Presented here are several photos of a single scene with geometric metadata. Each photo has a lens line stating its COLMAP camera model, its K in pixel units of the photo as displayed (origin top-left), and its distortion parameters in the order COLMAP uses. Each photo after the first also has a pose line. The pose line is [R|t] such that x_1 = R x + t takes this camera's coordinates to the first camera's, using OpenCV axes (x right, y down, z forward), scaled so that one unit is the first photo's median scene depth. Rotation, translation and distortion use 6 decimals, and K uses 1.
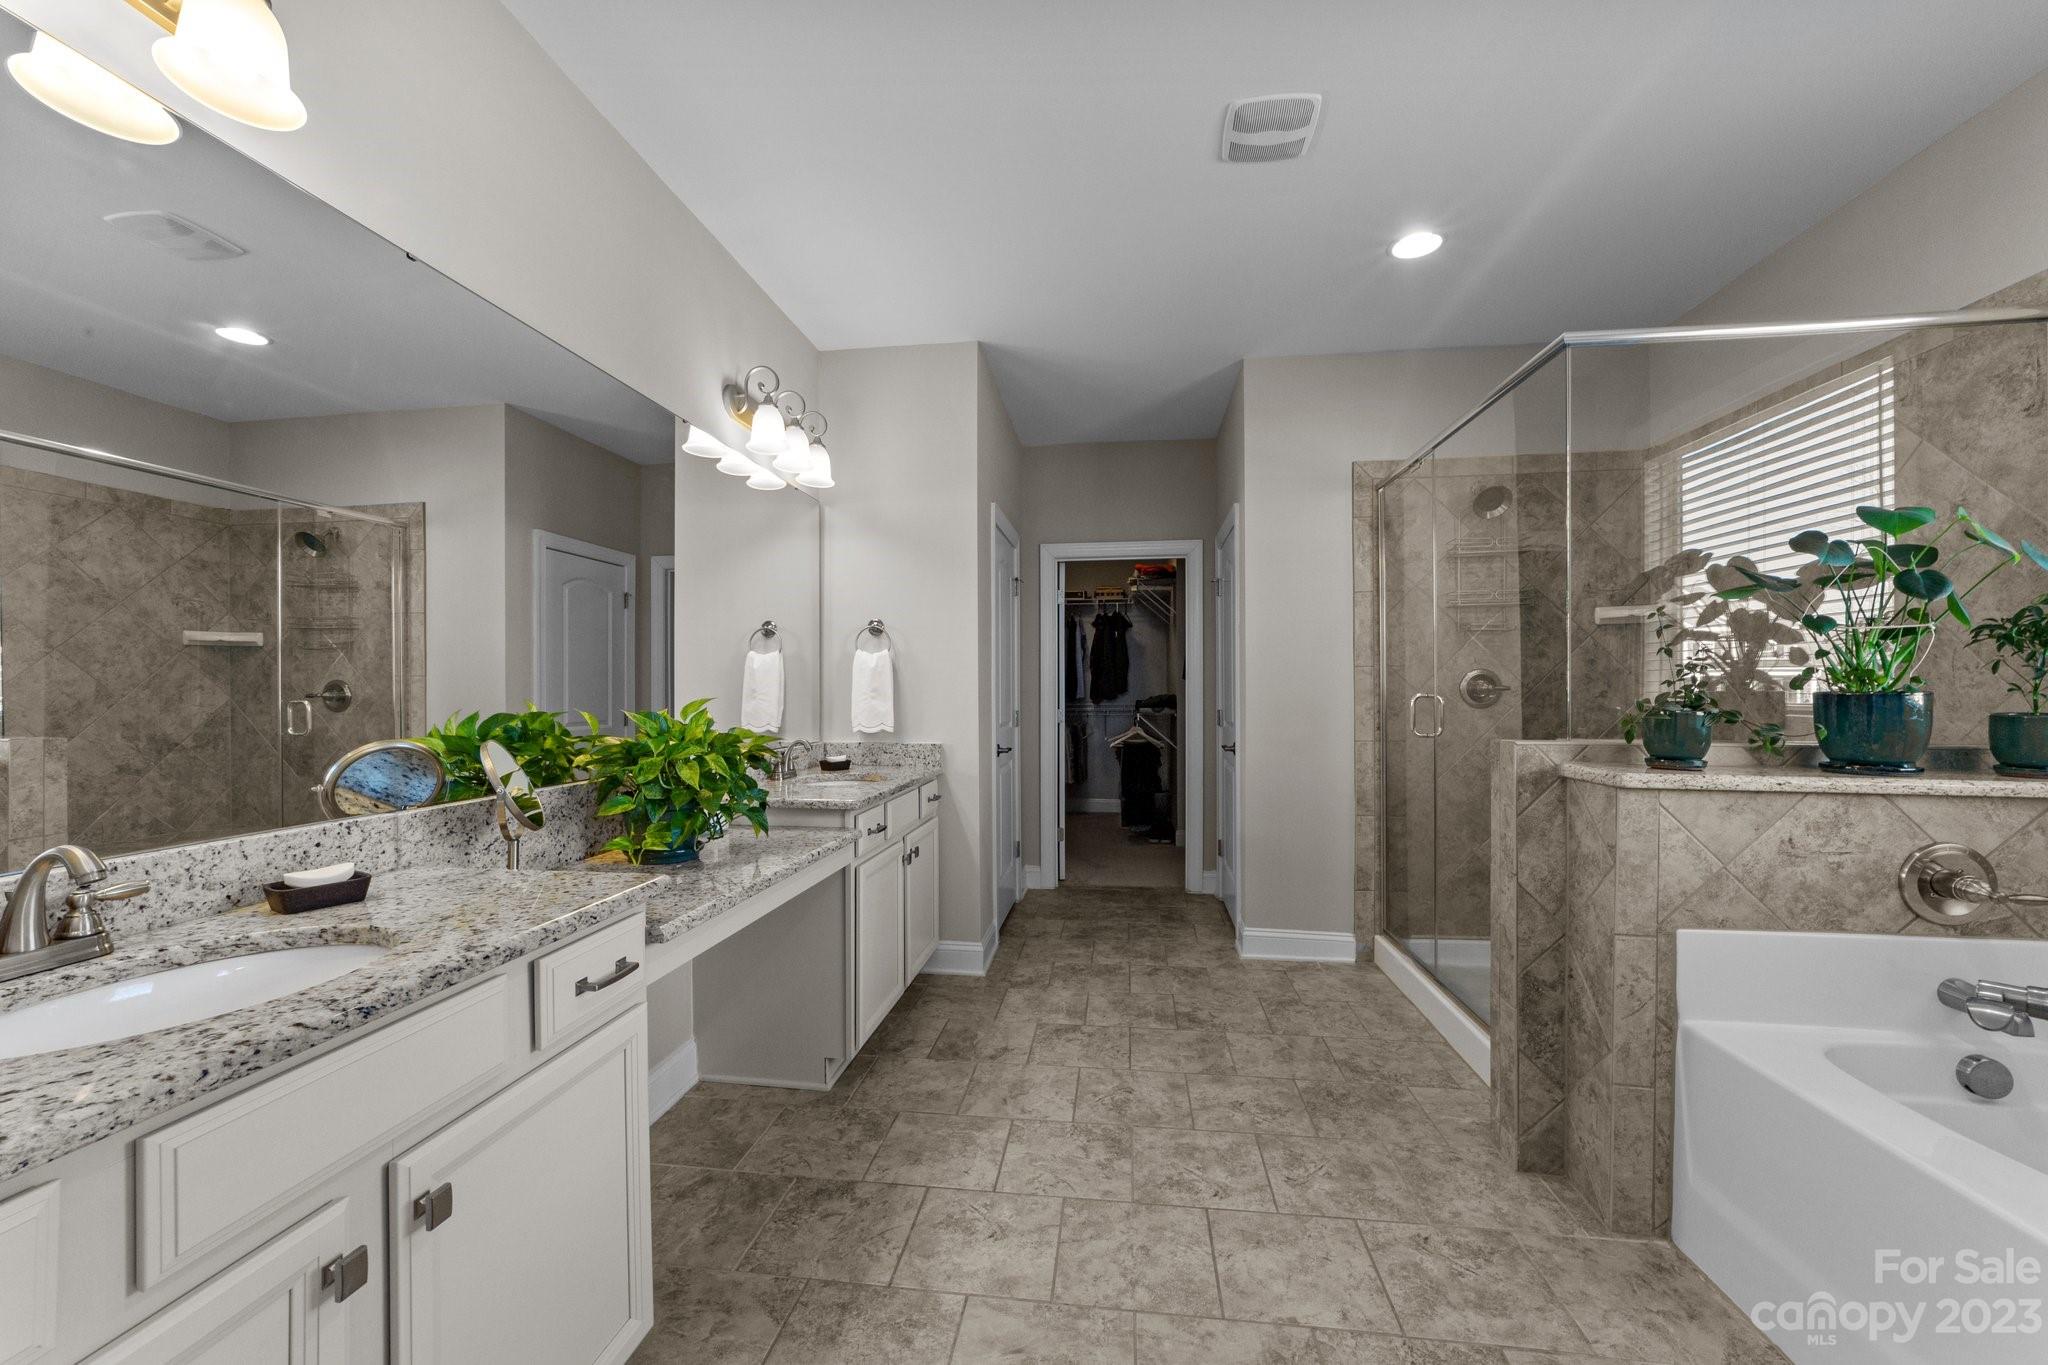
lens RADIAL K [[808.3, 0, 1019.9], [0, 808.3, 699.1], [0, 0, 1]] dist [-0.000661, -0.000019]
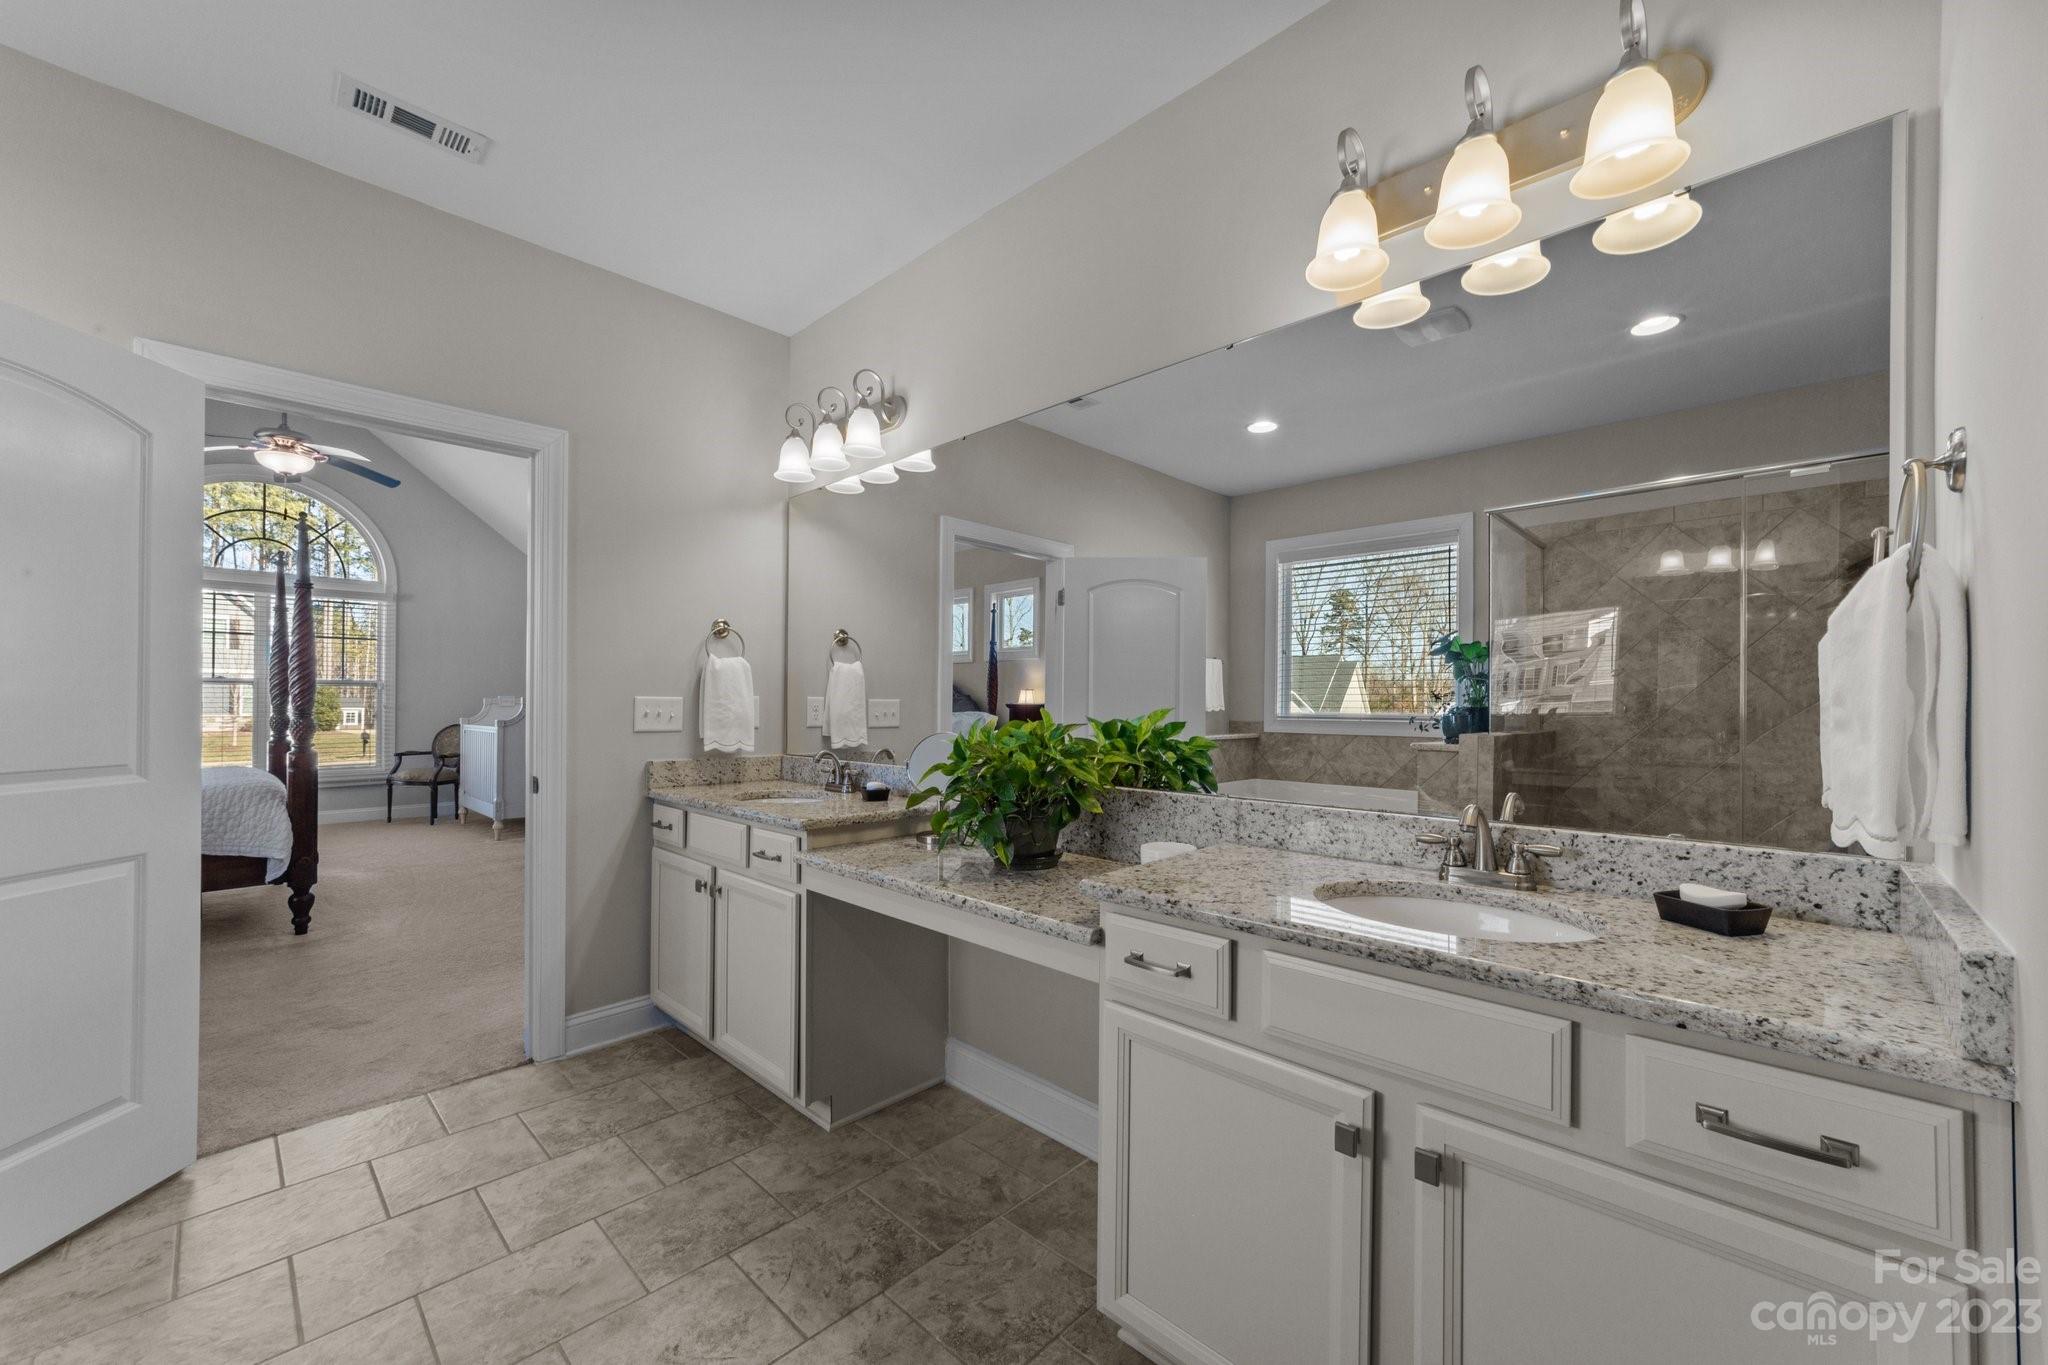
lens RADIAL K [[789.8, 0, 1028.6], [0, 789.8, 679.7], [0, 0, 1]] dist [-0.000003, 0.000174]
pose [[-0.590784, -0.017134, -0.806648, 0.367590], [-0.003872, 0.999823, -0.018402, -0.021662], [0.806820, -0.007749, -0.590746, 1.540505]]
